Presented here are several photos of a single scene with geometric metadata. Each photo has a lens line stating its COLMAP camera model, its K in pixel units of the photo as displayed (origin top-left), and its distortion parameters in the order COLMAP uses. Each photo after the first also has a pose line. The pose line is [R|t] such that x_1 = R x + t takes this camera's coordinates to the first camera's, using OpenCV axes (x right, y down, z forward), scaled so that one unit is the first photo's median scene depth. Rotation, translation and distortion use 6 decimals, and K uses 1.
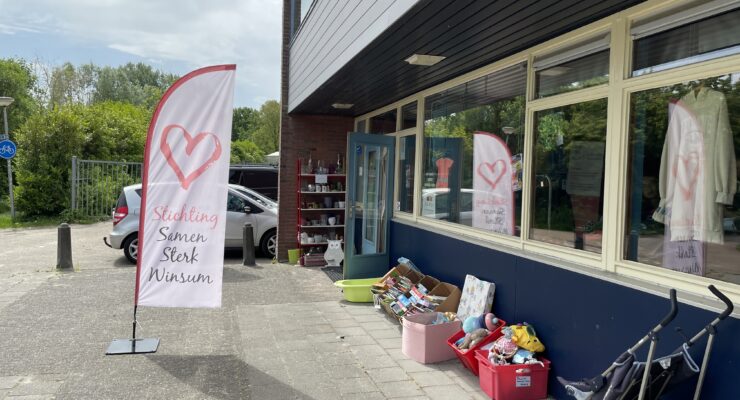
lens RADIAL K [[548.0, 0, 370.0], [0, 548.0, 200.0], [0, 0, 1]] dist [0.164096, -0.185476]
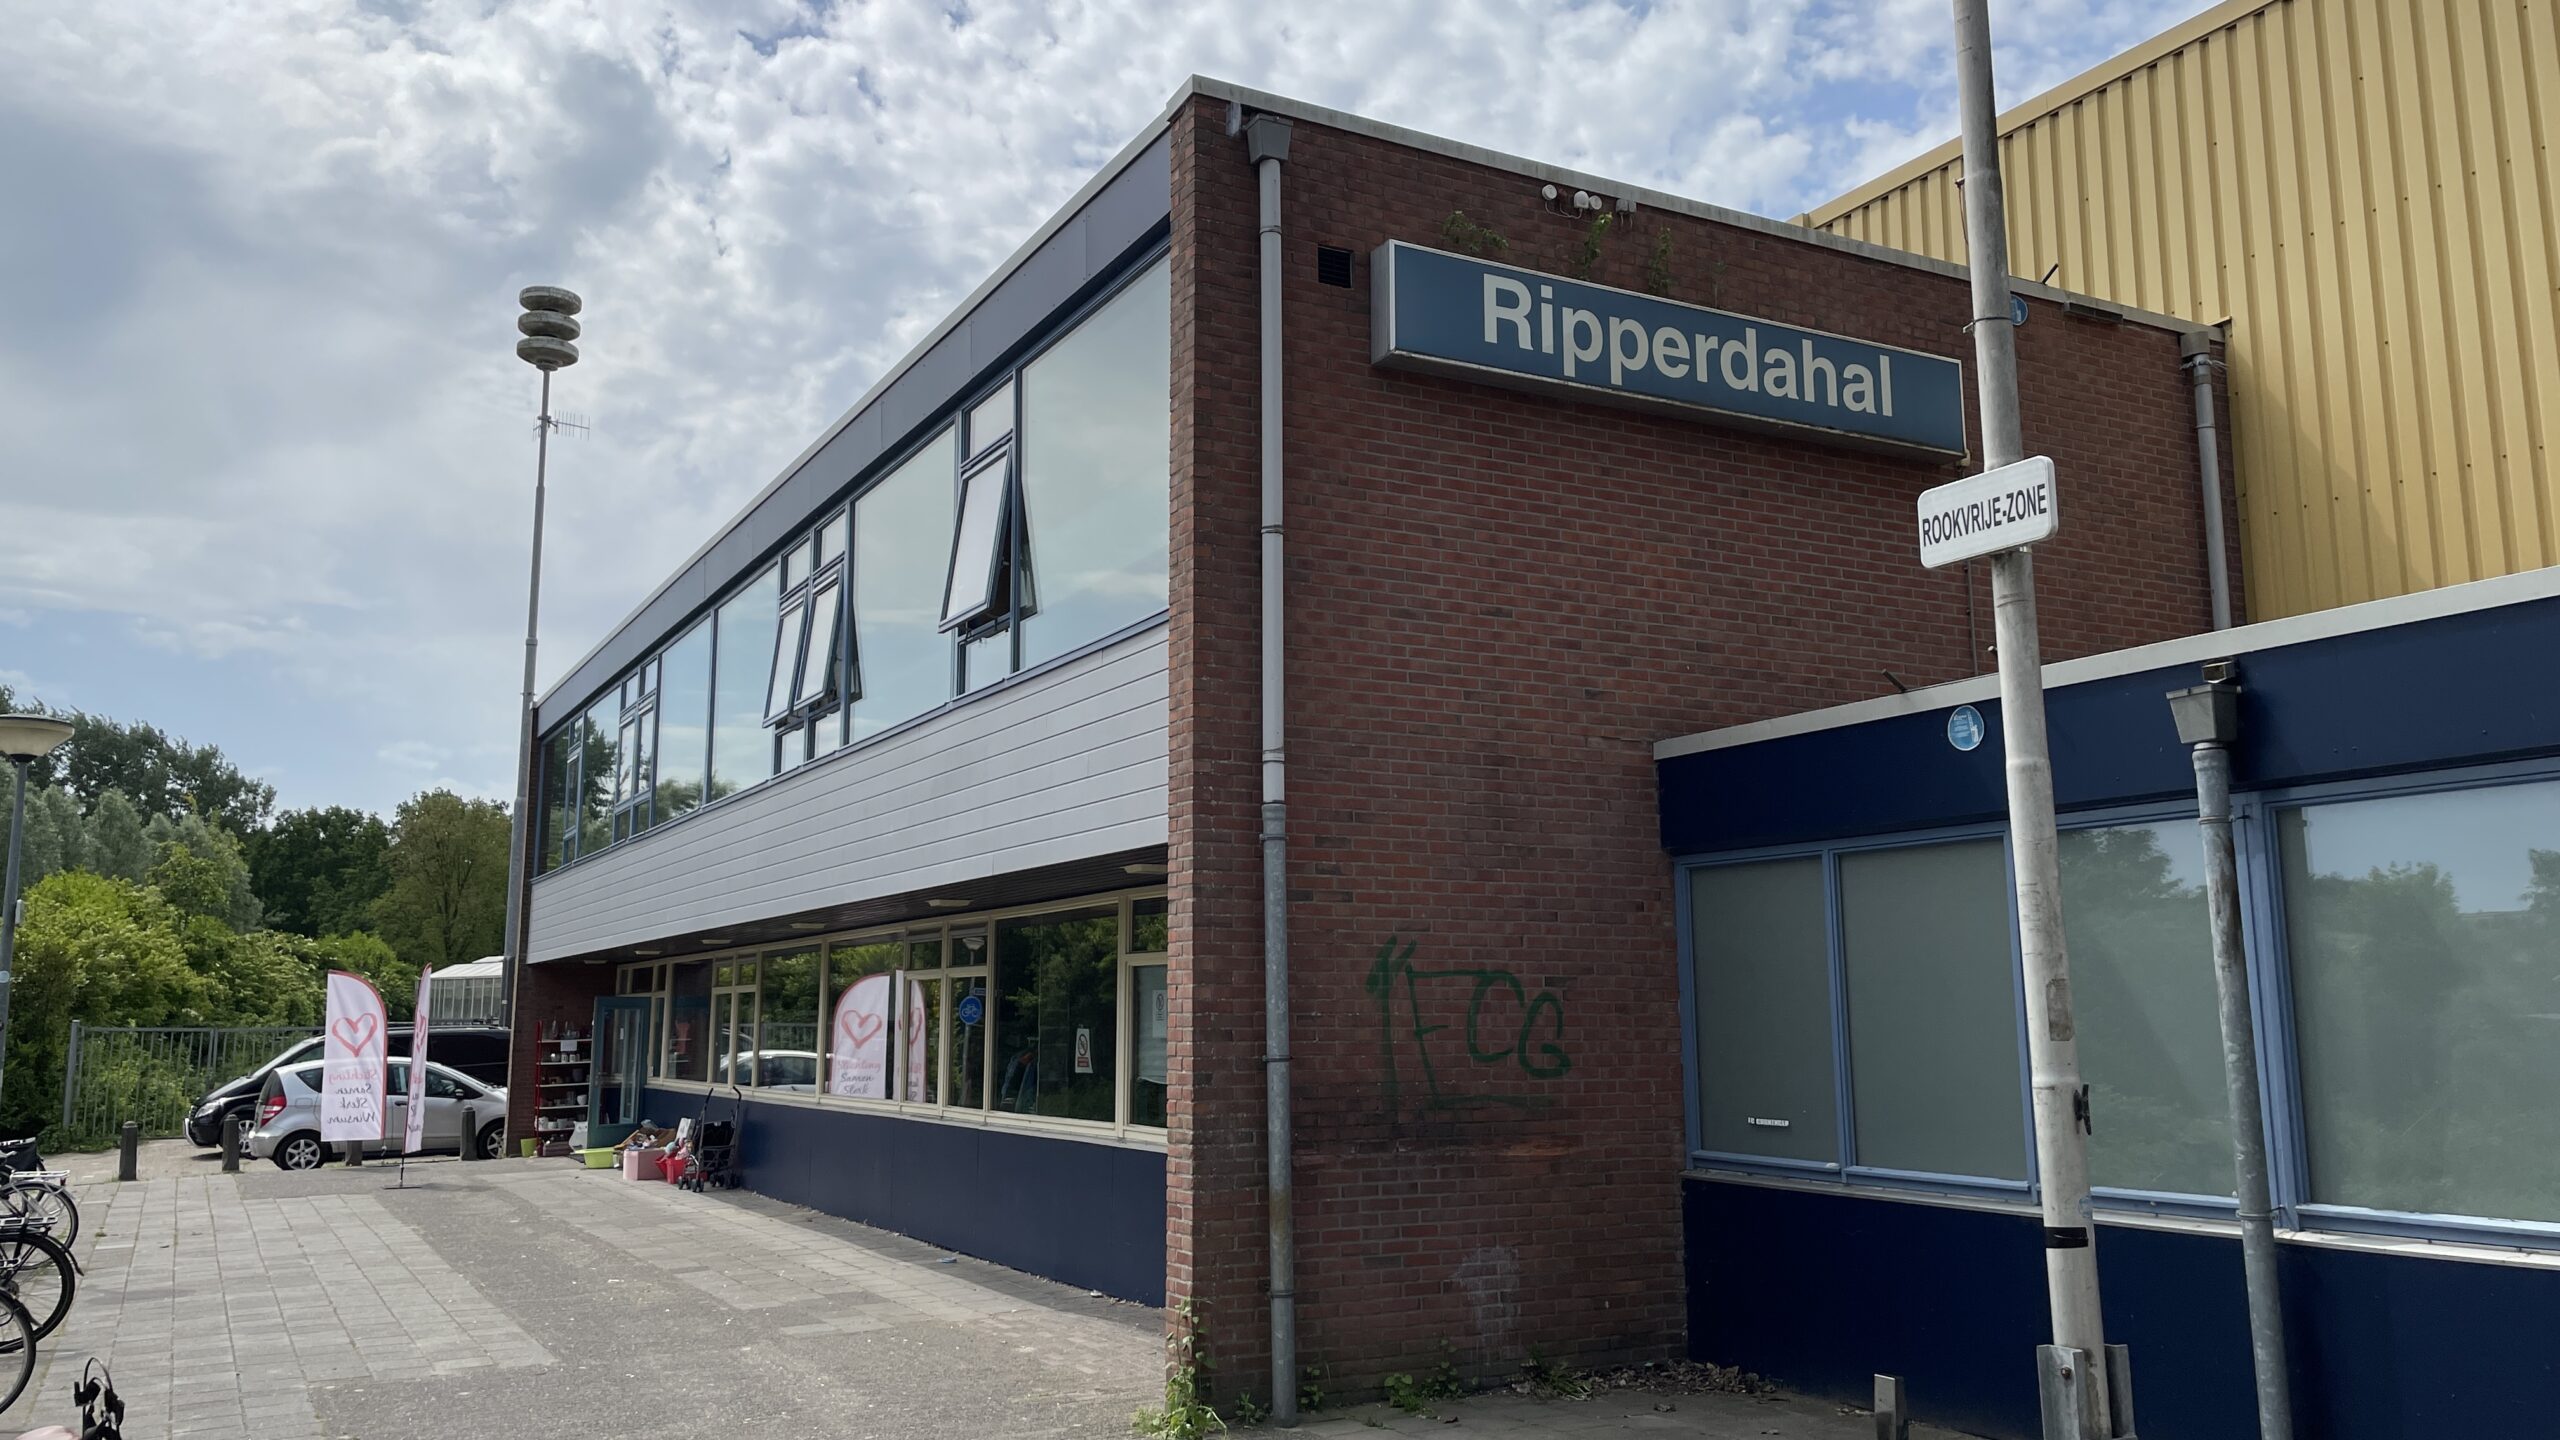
lens RADIAL K [[1910.8, 0, 1280.0], [0, 1910.8, 720.0], [0, 0, 1]] dist [0.011670, -0.001459]
pose [[0.969274, 0.004655, 0.245939, 0.200403], [0.043752, 0.980616, -0.190995, 0.065120], [-0.242061, 0.195887, 0.950281, -1.752303]]
